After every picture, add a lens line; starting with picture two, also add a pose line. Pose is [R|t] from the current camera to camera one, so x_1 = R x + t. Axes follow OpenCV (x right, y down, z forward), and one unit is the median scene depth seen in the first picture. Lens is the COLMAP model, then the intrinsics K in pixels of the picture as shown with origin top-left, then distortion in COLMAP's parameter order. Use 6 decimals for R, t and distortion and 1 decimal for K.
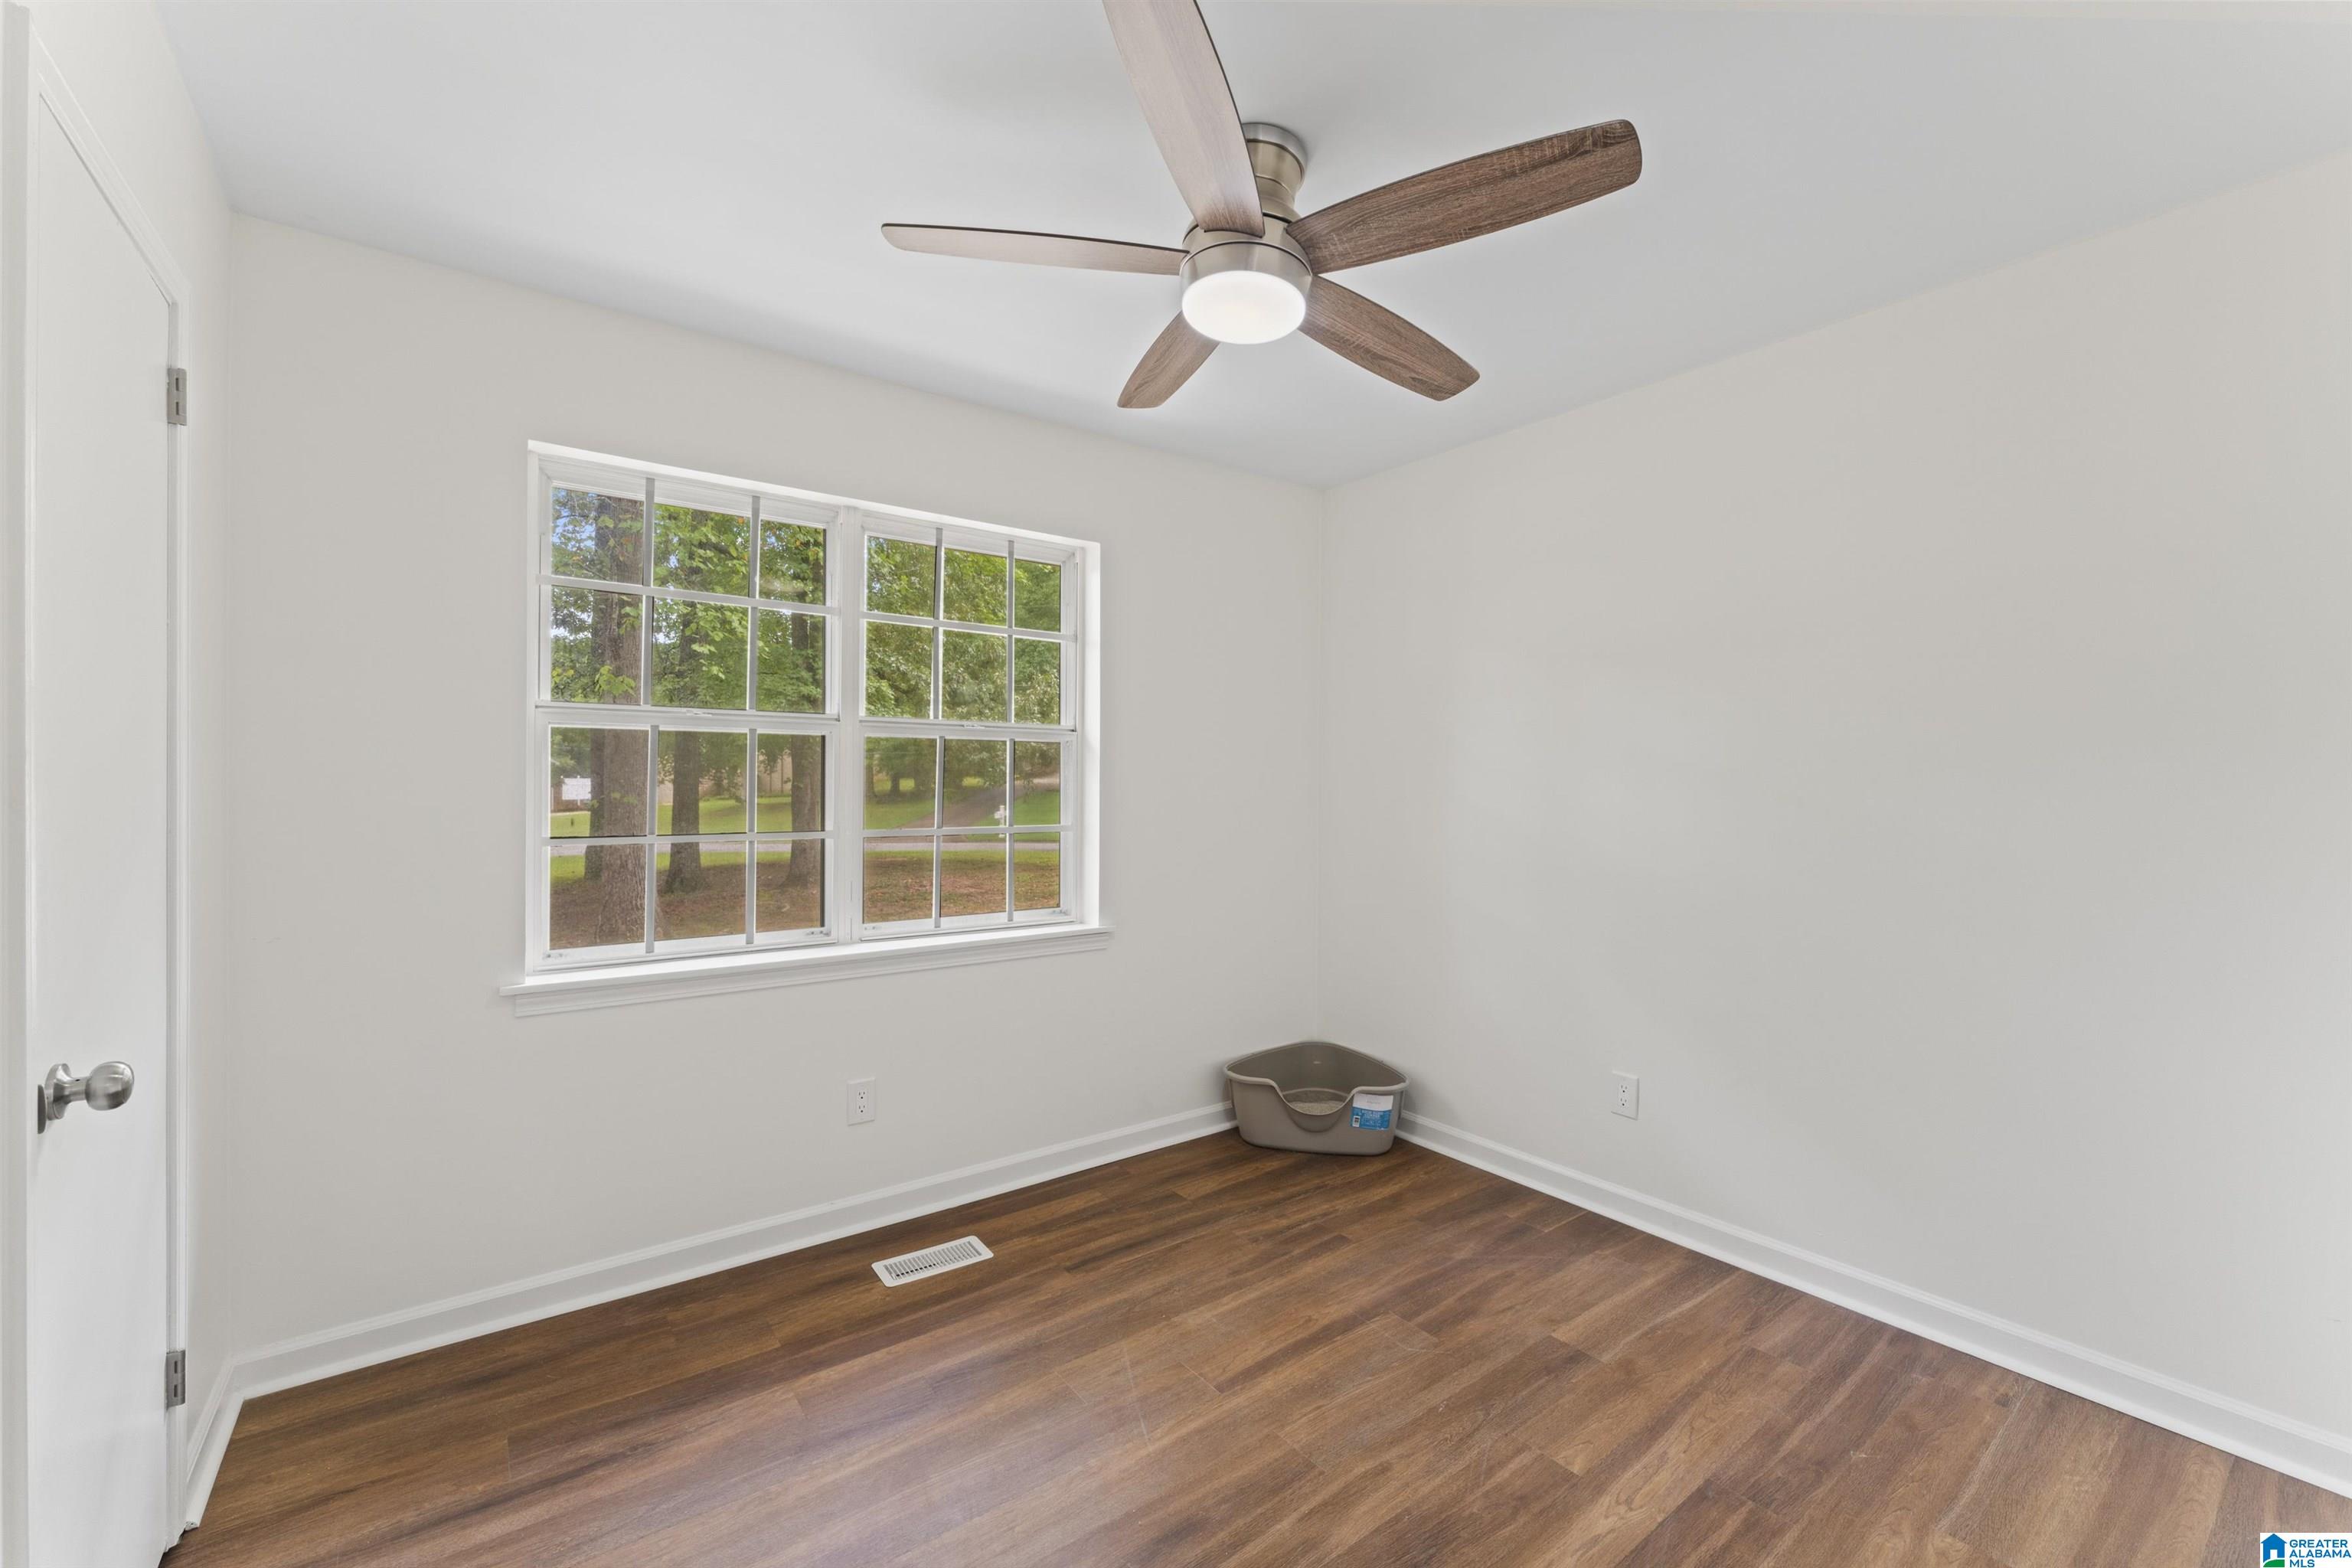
lens RADIAL K [[969.8, 0, 1175.9], [0, 969.8, 772.7], [0, 0, 1]] dist [0.004190, 0.000513]
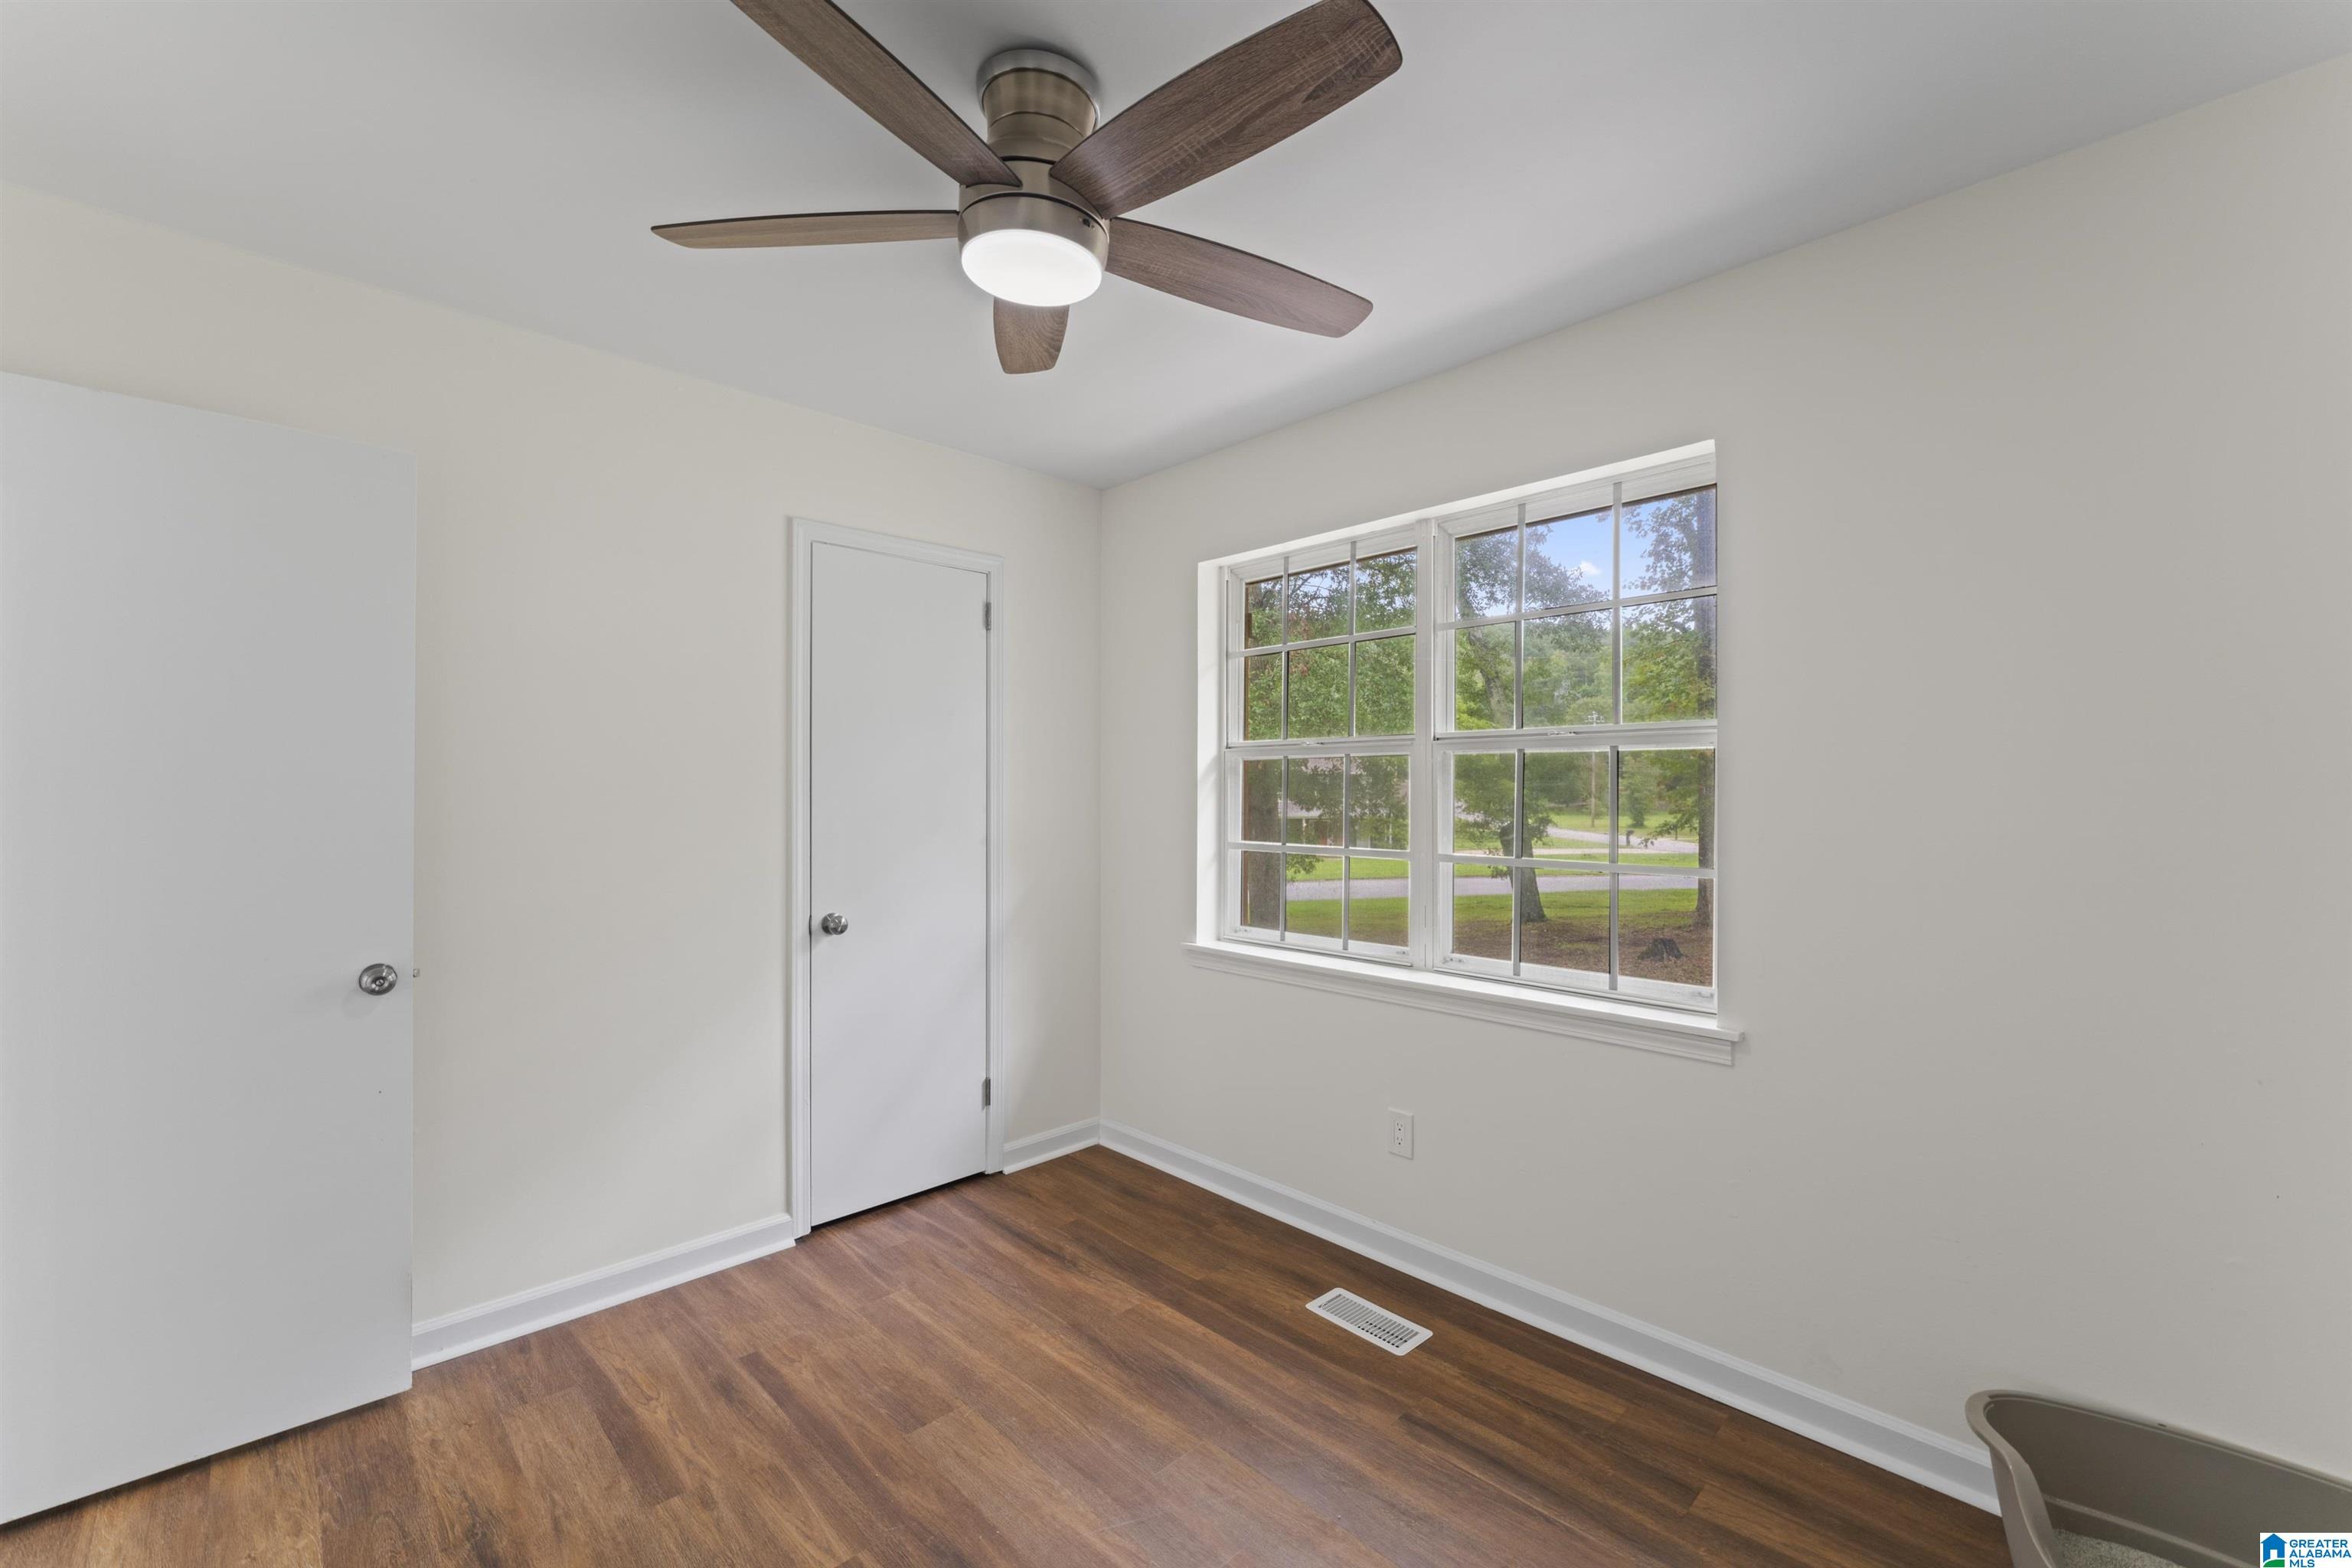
lens RADIAL K [[969.8, 0, 1175.9], [0, 969.8, 772.7], [0, 0, 1]] dist [0.004190, 0.000513]
pose [[0.118698, -0.029959, -0.992478, 0.661333], [0.008326, 0.999540, -0.029177, 0.006918], [0.992895, -0.004800, 0.118893, 0.710495]]
